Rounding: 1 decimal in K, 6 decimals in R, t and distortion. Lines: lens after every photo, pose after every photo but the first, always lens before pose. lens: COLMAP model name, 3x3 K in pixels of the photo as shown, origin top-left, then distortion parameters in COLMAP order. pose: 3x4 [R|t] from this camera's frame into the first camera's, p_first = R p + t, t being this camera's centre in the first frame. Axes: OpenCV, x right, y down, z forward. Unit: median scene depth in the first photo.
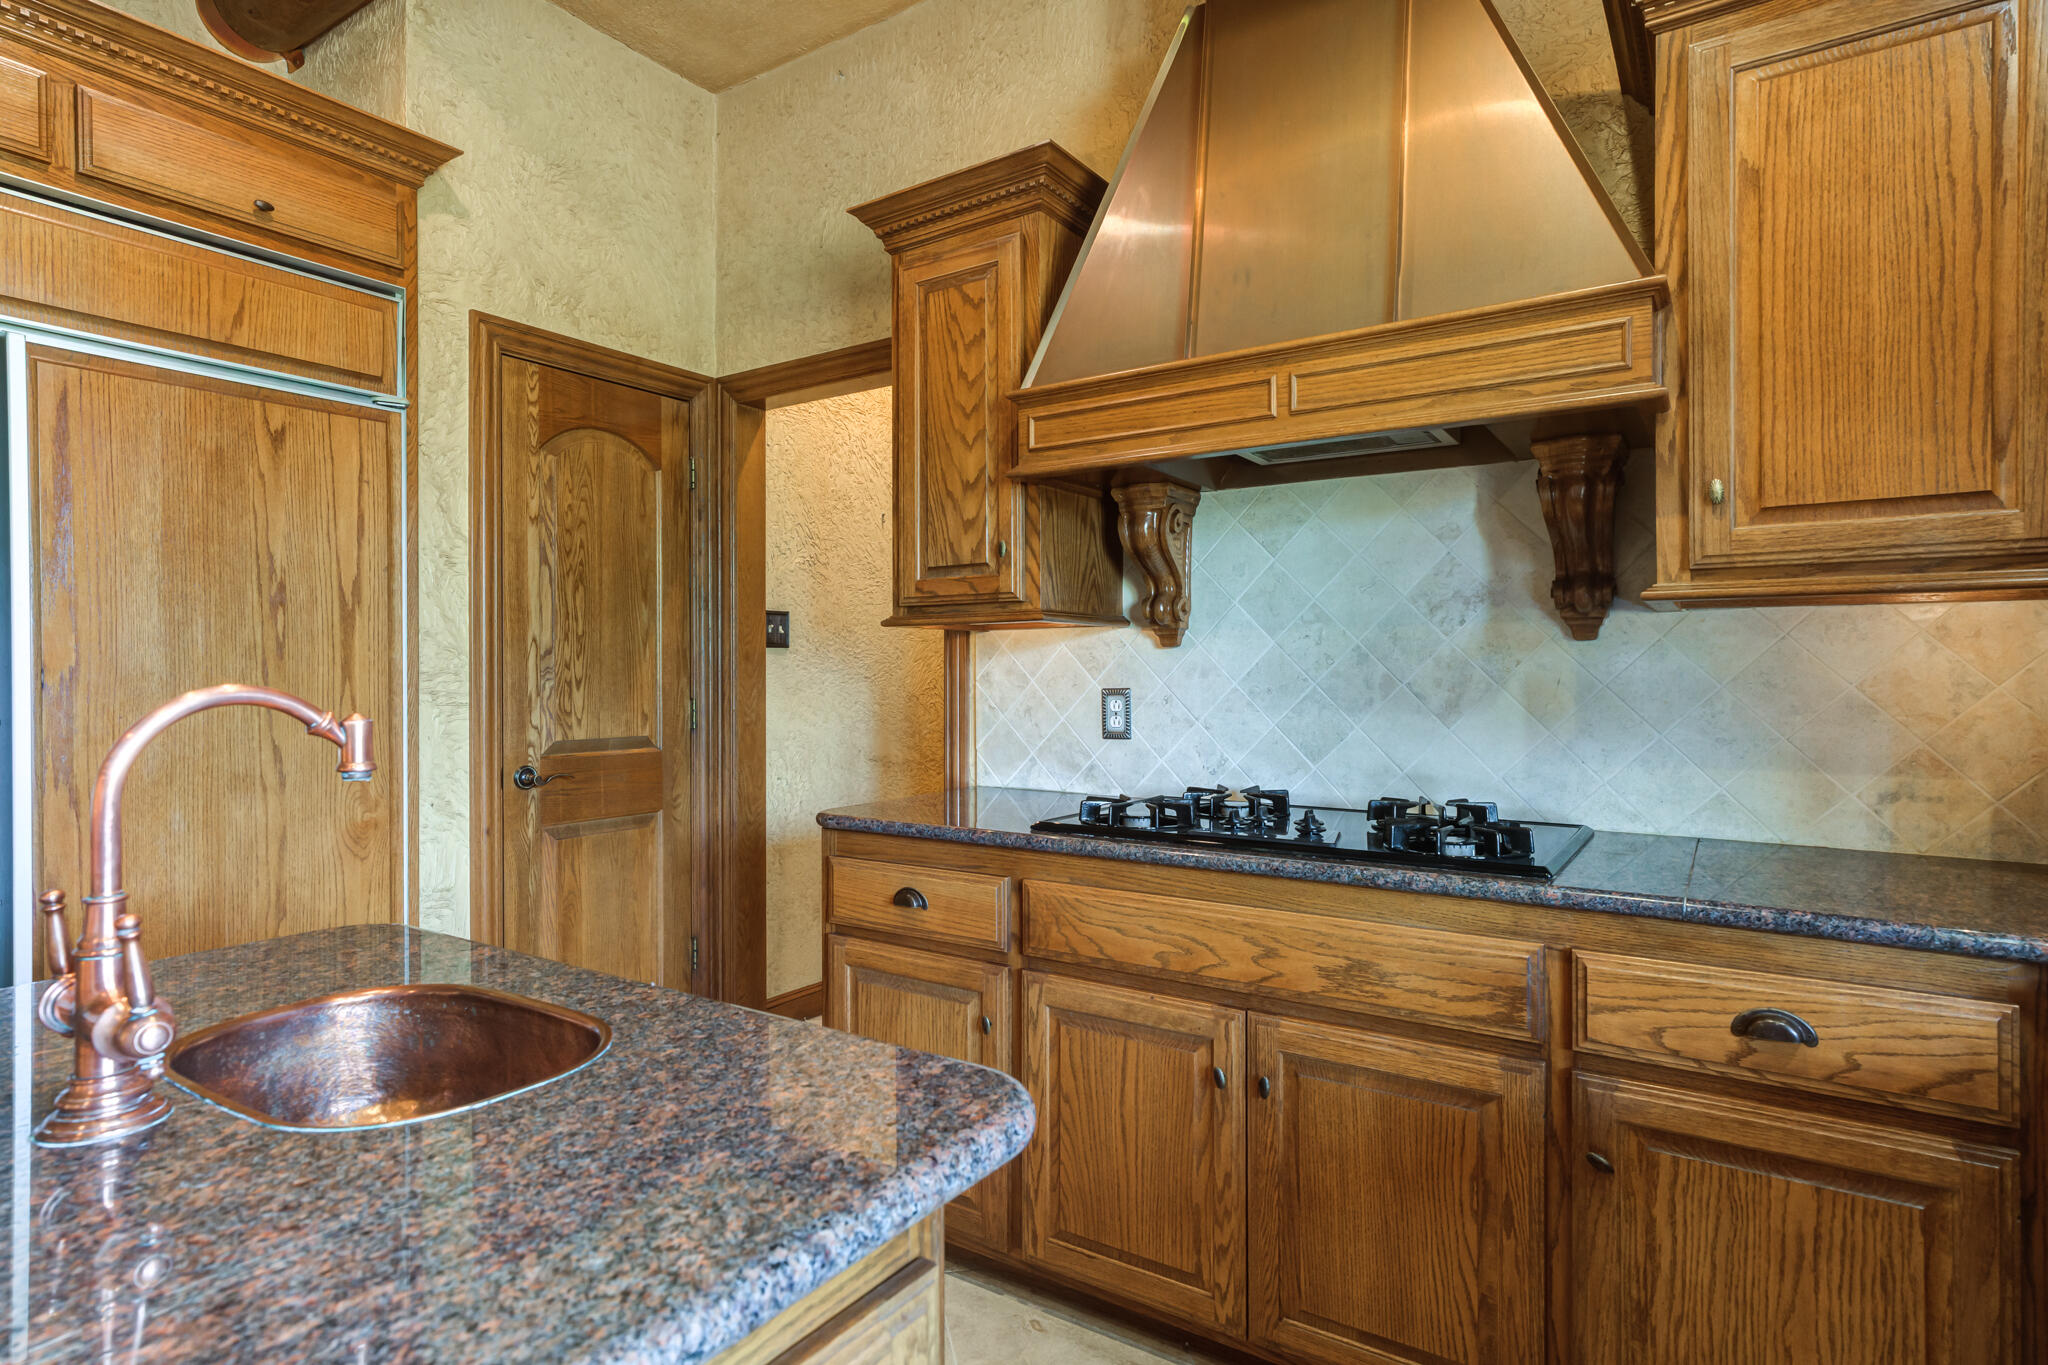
lens RADIAL K [[1057.4, 0, 1021.5], [0, 1057.4, 671.2], [0, 0, 1]] dist [-0.030253, 0.032988]
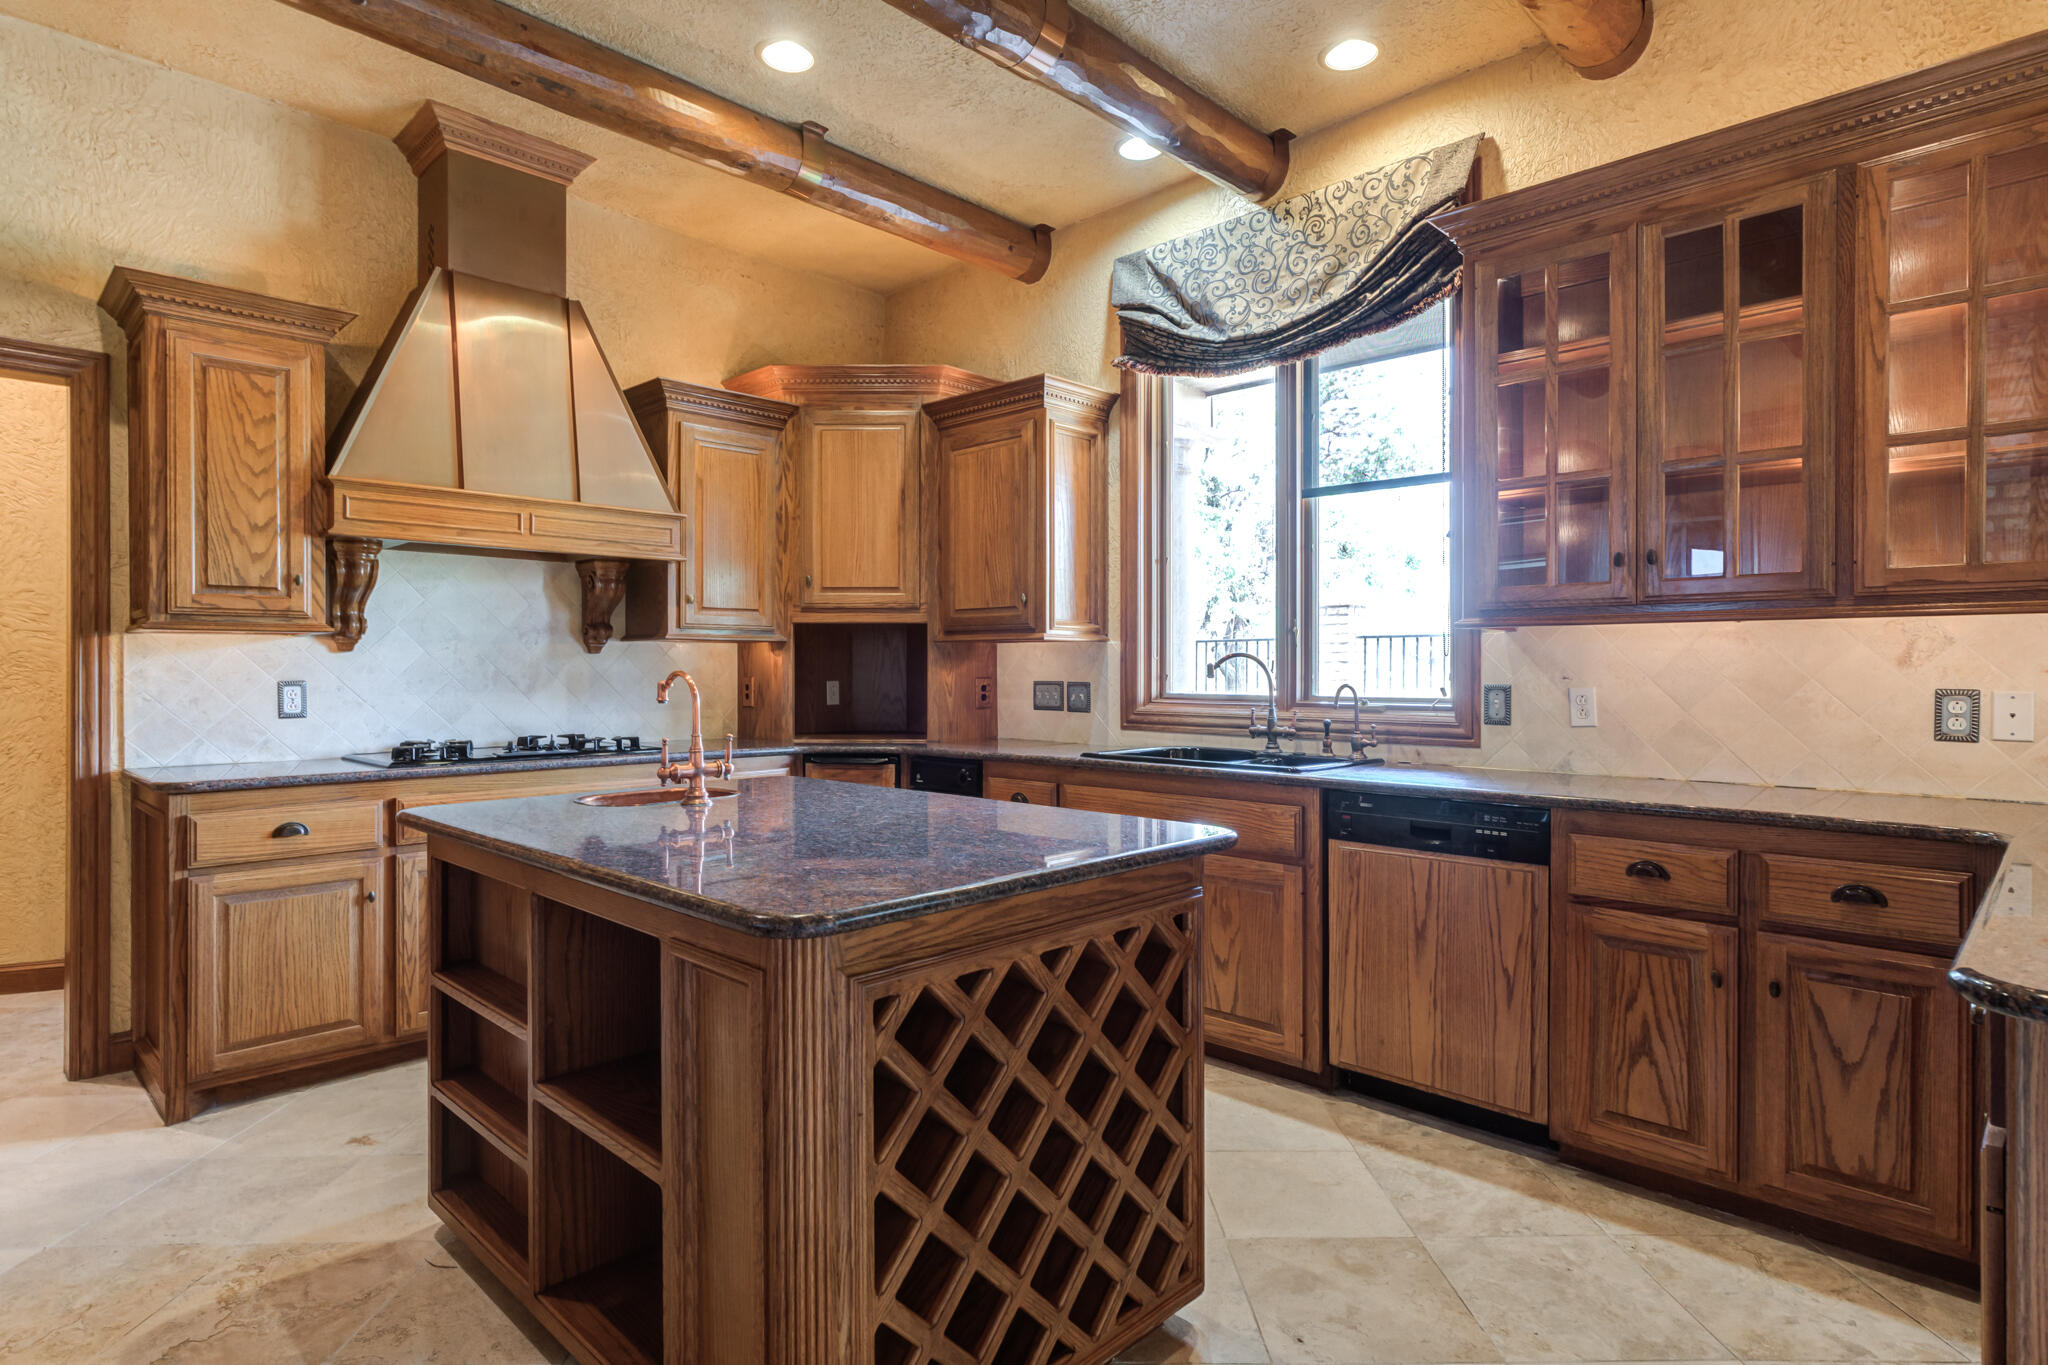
lens RADIAL K [[1097.6, 0, 1011.5], [0, 1097.6, 669.1], [0, 0, 1]] dist [0.000311, 0.002292]
pose [[0.197037, 0.005761, 0.980379, -1.319808], [0.001189, 0.999981, -0.006115, 0.012533], [-0.980395, 0.002370, 0.197026, -0.217737]]
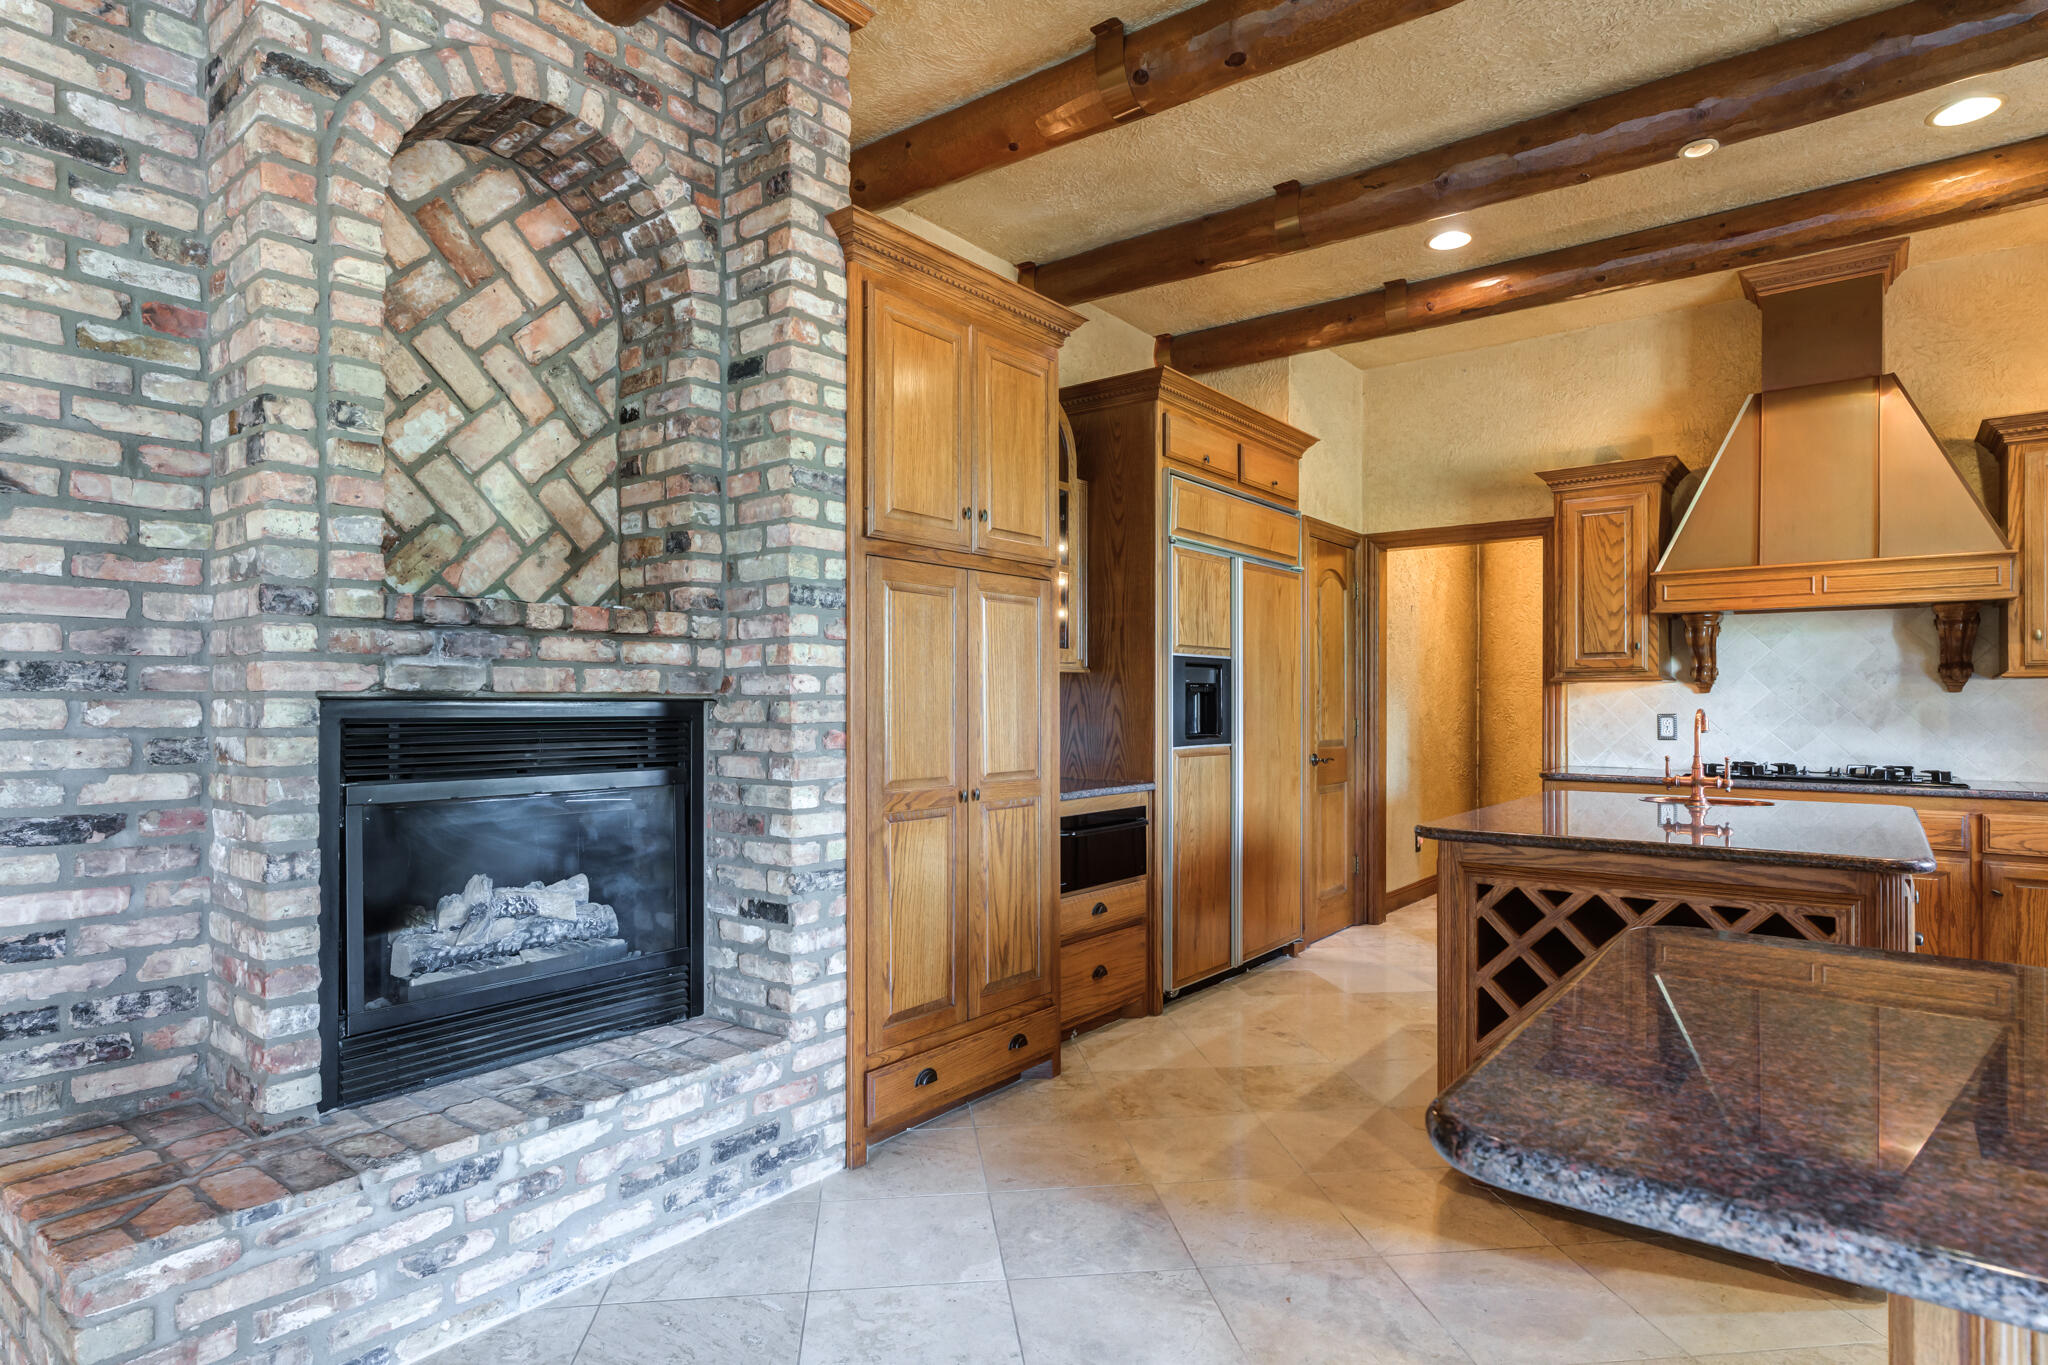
lens RADIAL K [[1065.5, 0, 1026.5], [0, 1065.5, 696.0], [0, 0, 1]] dist [0.000374, 0.006627]
pose [[0.997204, 0.006424, -0.074448, -1.114448], [-0.006967, 0.999951, -0.007045, 0.006315], [0.074399, 0.007544, 0.997200, -1.237022]]
